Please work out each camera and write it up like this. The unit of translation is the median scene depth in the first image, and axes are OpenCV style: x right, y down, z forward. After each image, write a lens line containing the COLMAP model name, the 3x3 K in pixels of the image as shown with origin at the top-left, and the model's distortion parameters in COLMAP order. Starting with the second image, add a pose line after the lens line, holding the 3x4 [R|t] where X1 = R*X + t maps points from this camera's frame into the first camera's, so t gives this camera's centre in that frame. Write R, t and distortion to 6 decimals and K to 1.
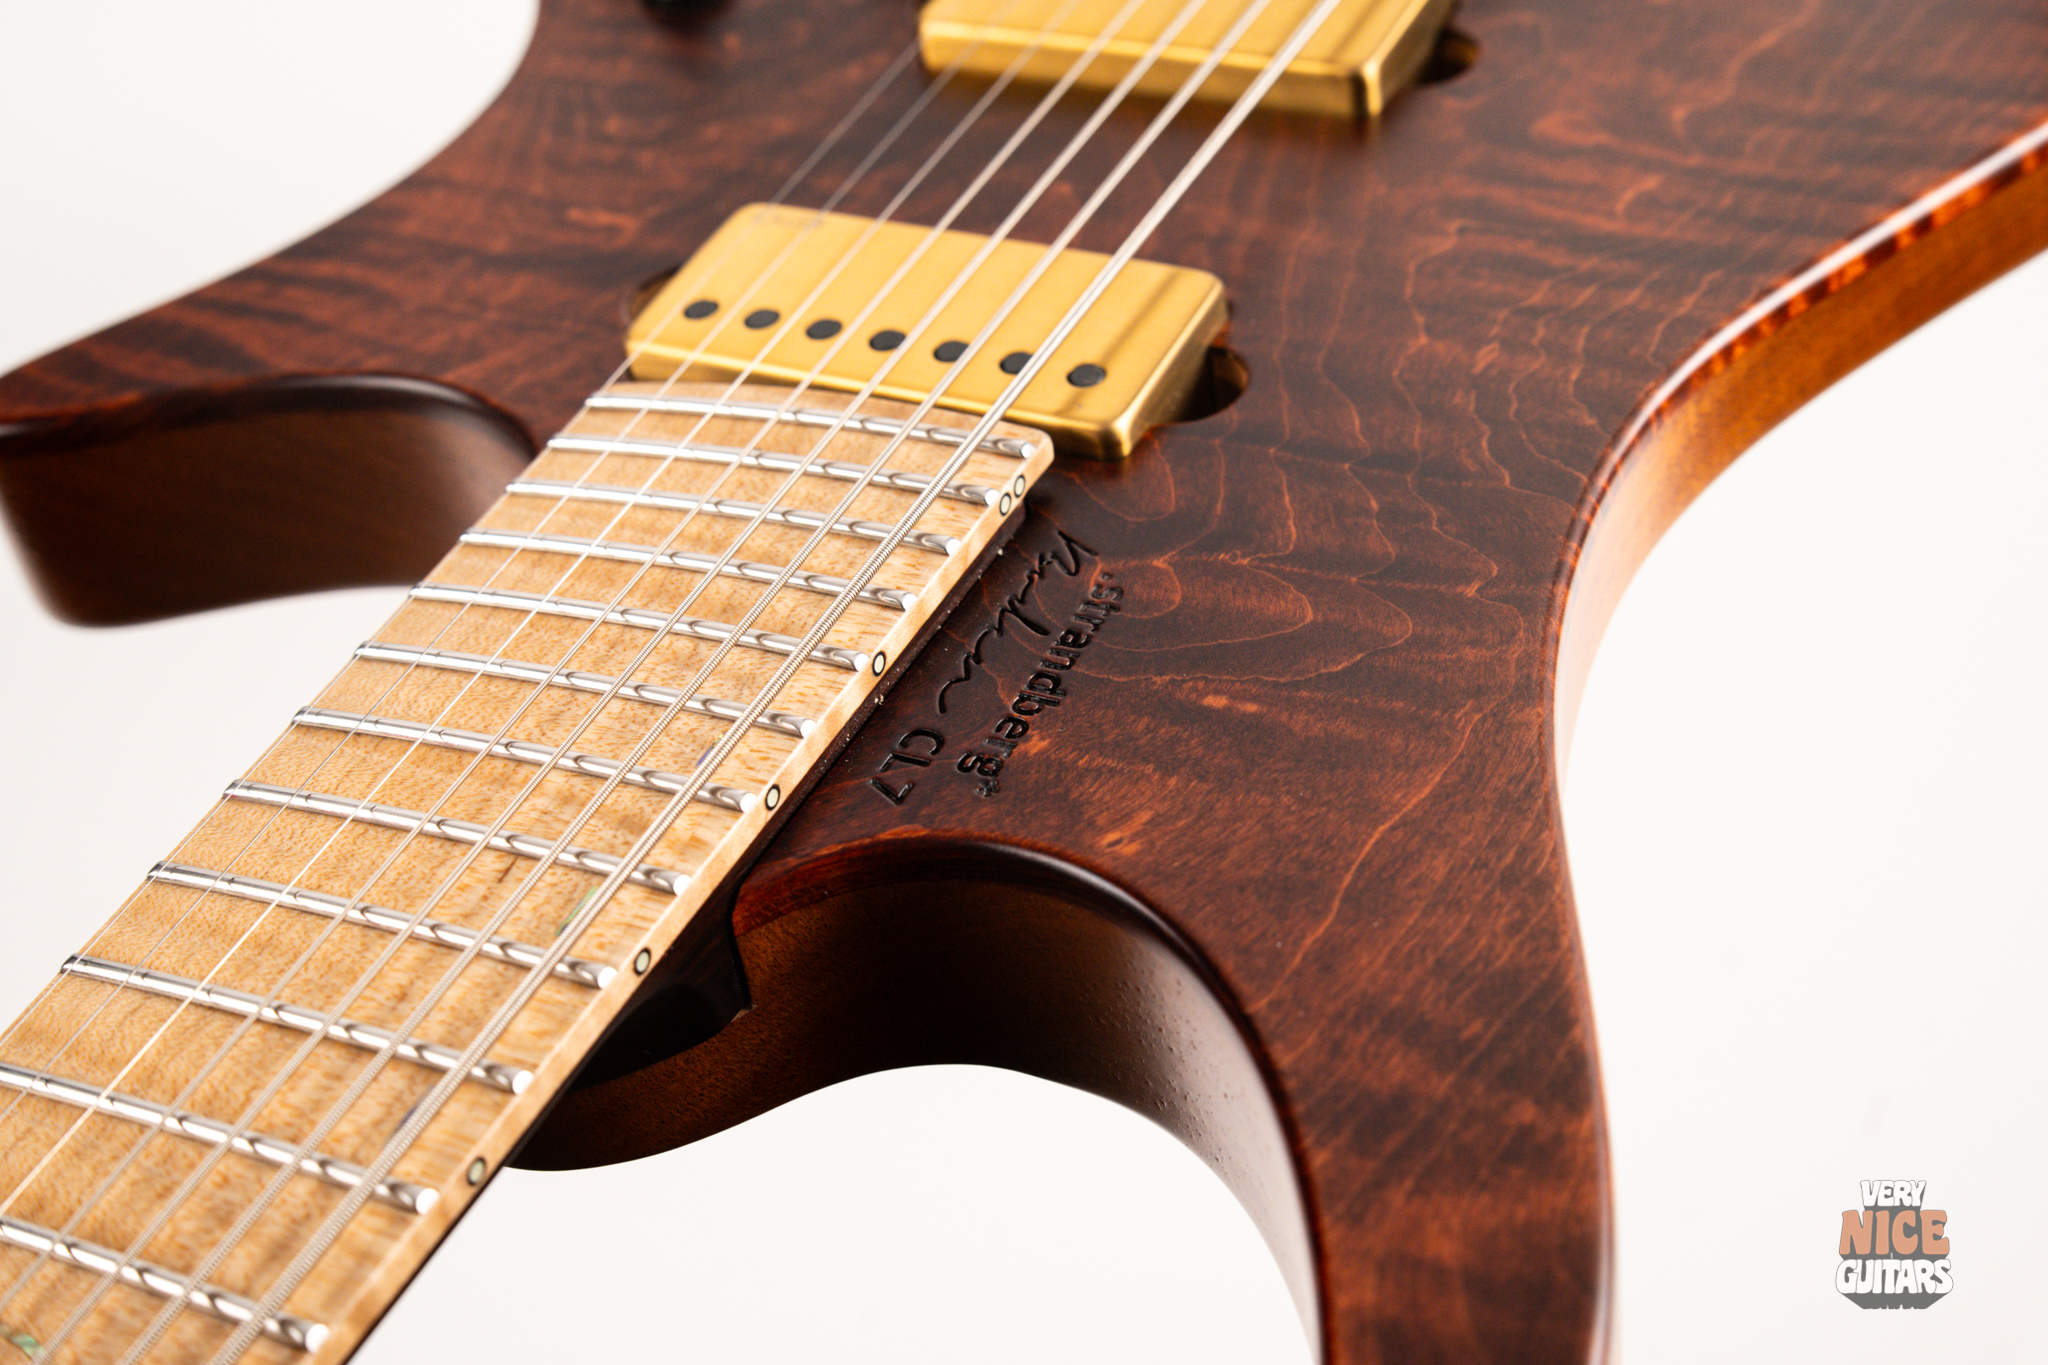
lens RADIAL K [[2931.7, 0, 1018.9], [0, 2931.7, 700.9], [0, 0, 1]] dist [0.038395, 0.000000]
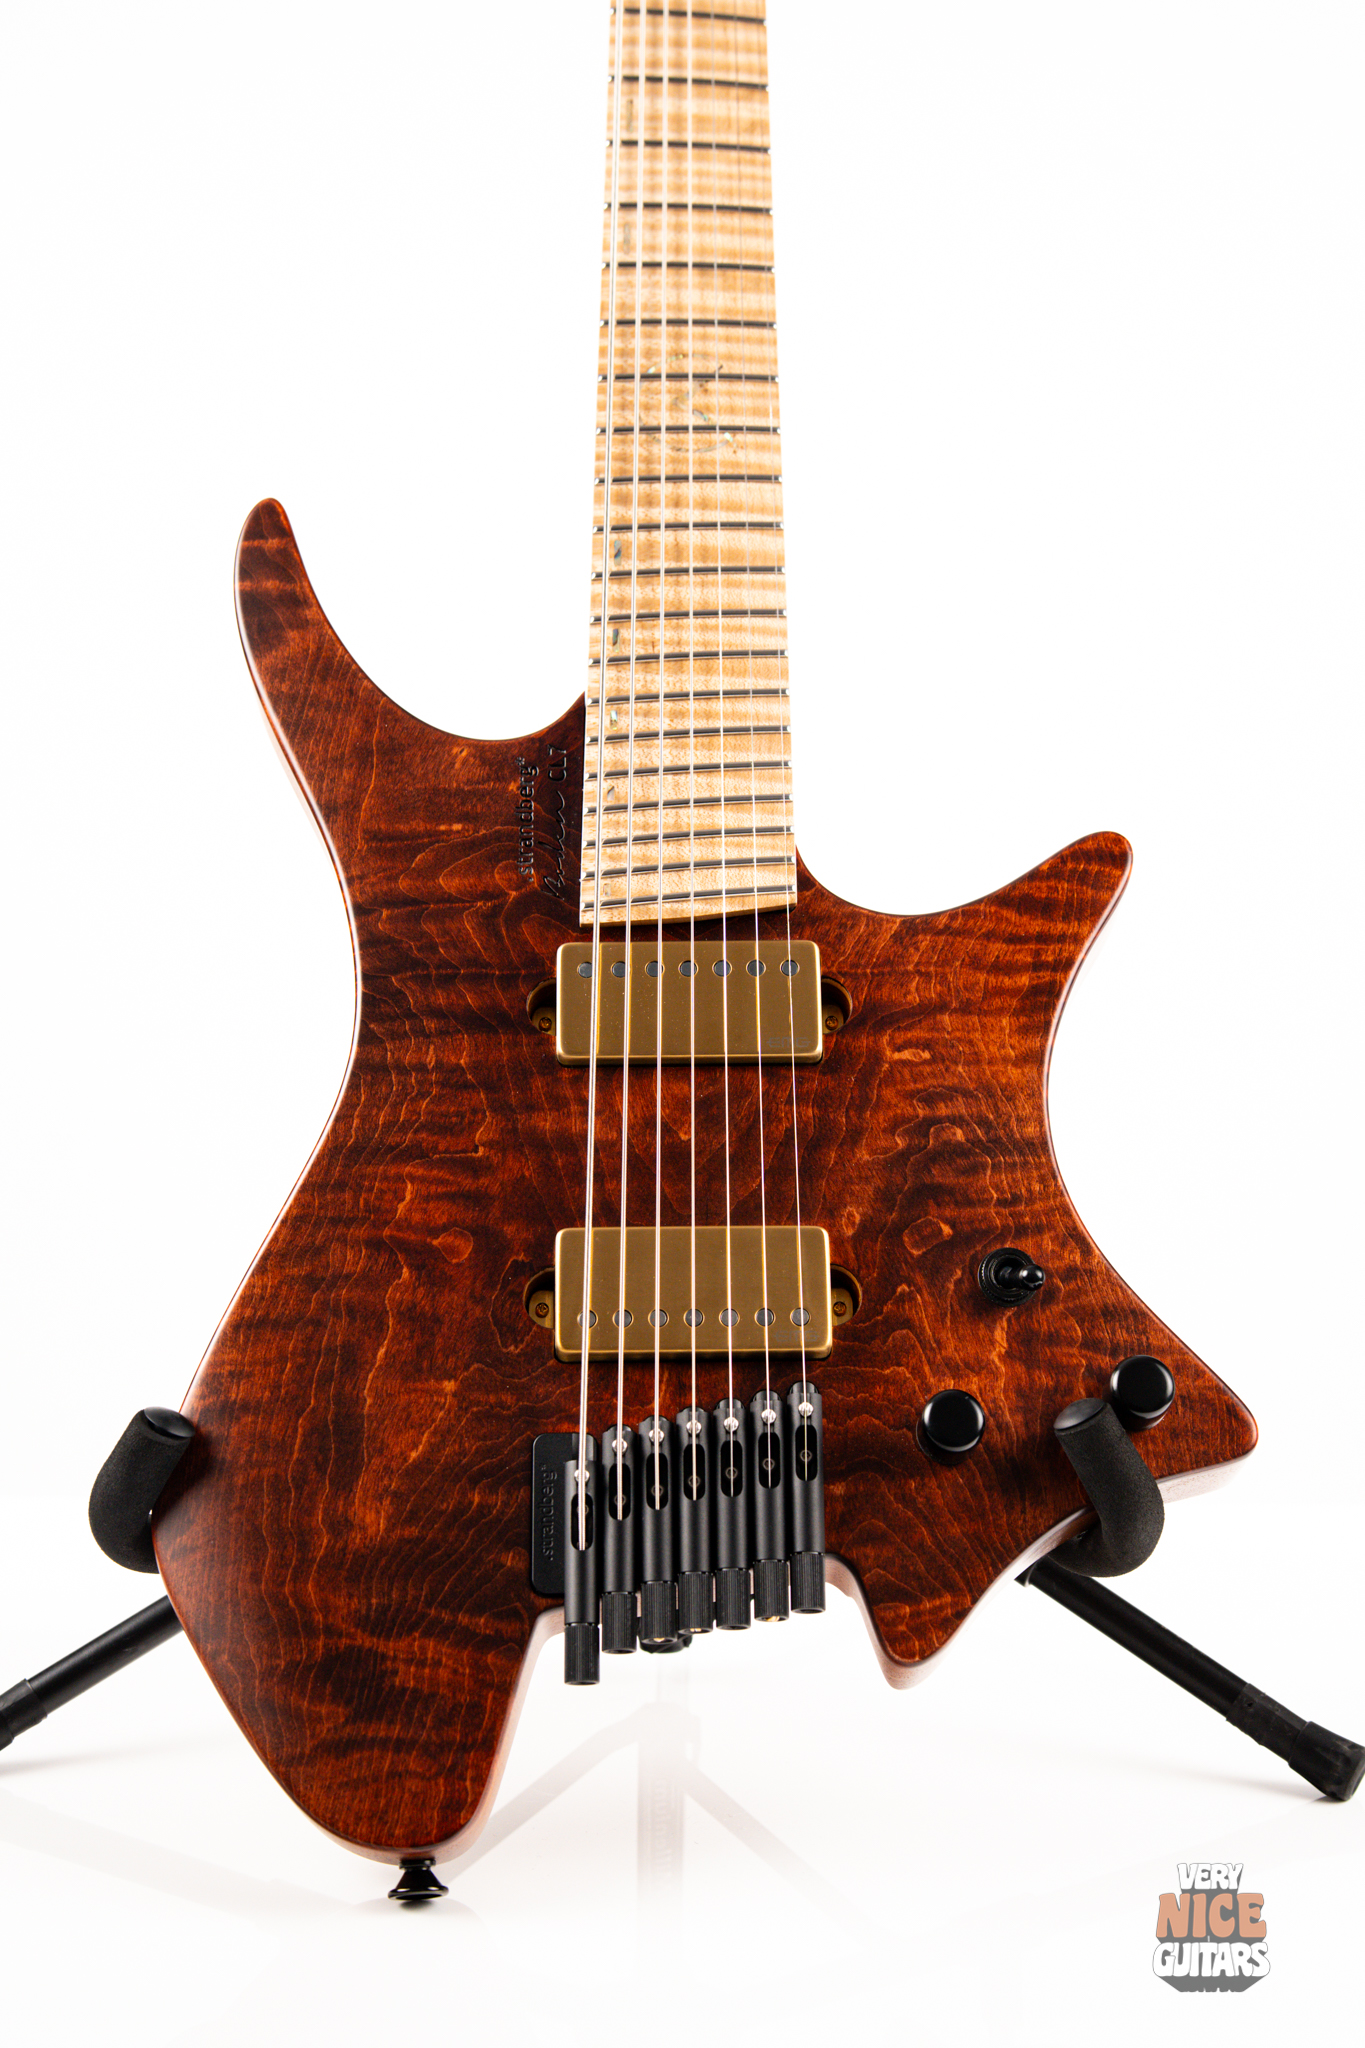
lens RADIAL K [[2931.7, 0, 712.1], [0, 2931.7, 1032.3], [0, 0, 1]] dist [0.038395, 0.000000]
pose [[-0.882470, 0.468314, -0.043926, 0.062618], [-0.212470, -0.313563, 0.925492, -2.361869], [0.419647, 0.826051, 0.376212, 0.247378]]
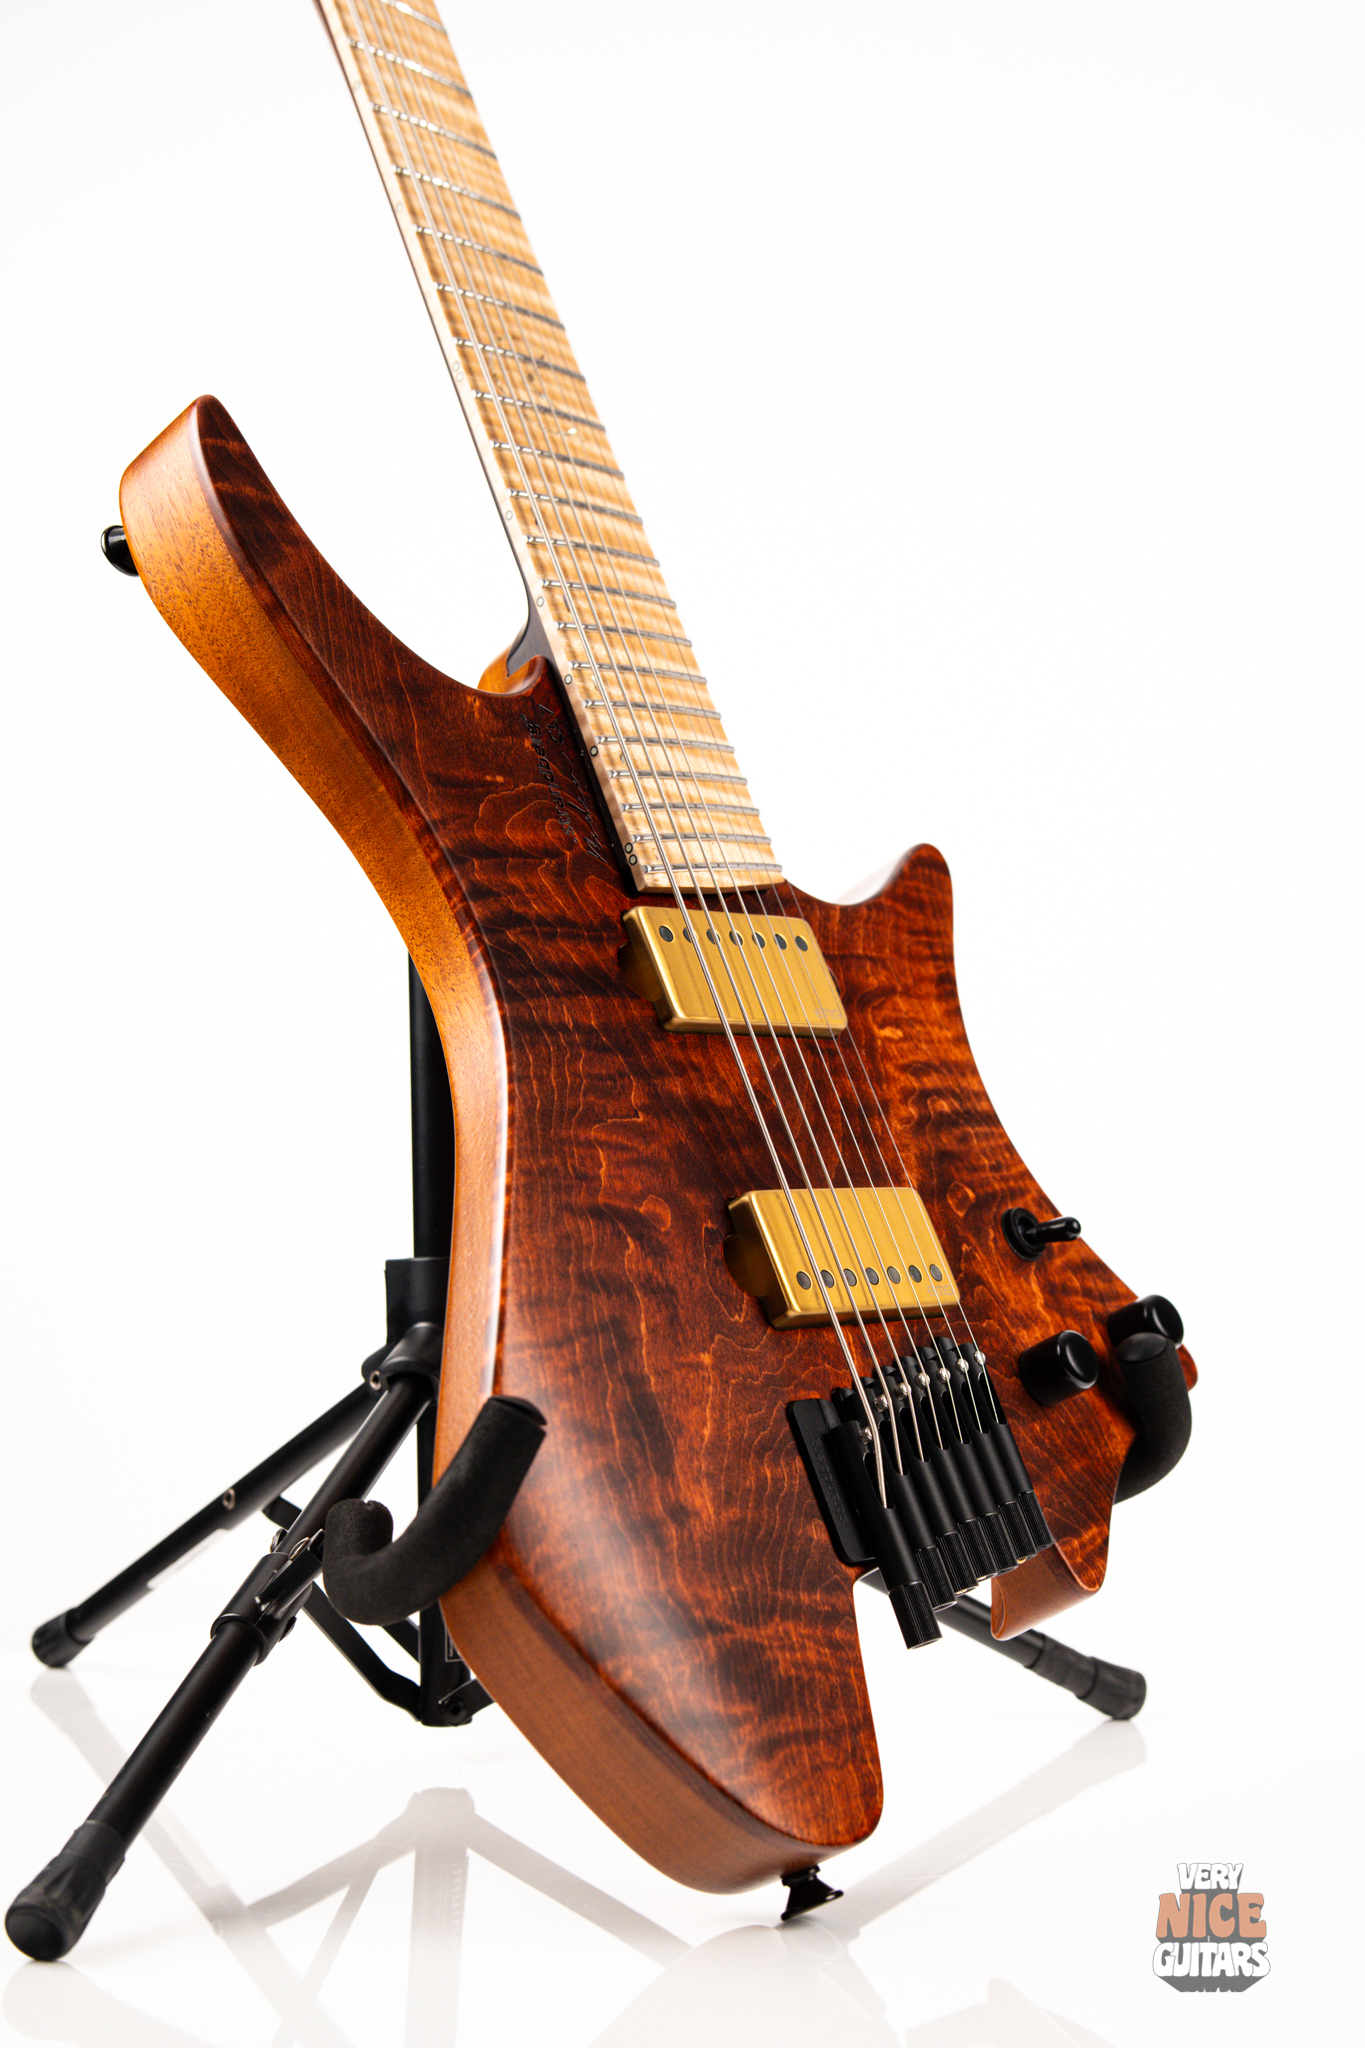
lens RADIAL K [[2931.7, 0, 686.7], [0, 2931.7, 1024.8], [0, 0, 1]] dist [0.038395, 0.000000]
pose [[-0.533934, 0.430440, -0.727761, 1.692871], [-0.843876, -0.217543, 0.490456, -1.256379], [0.052793, 0.876012, 0.479392, 0.037427]]
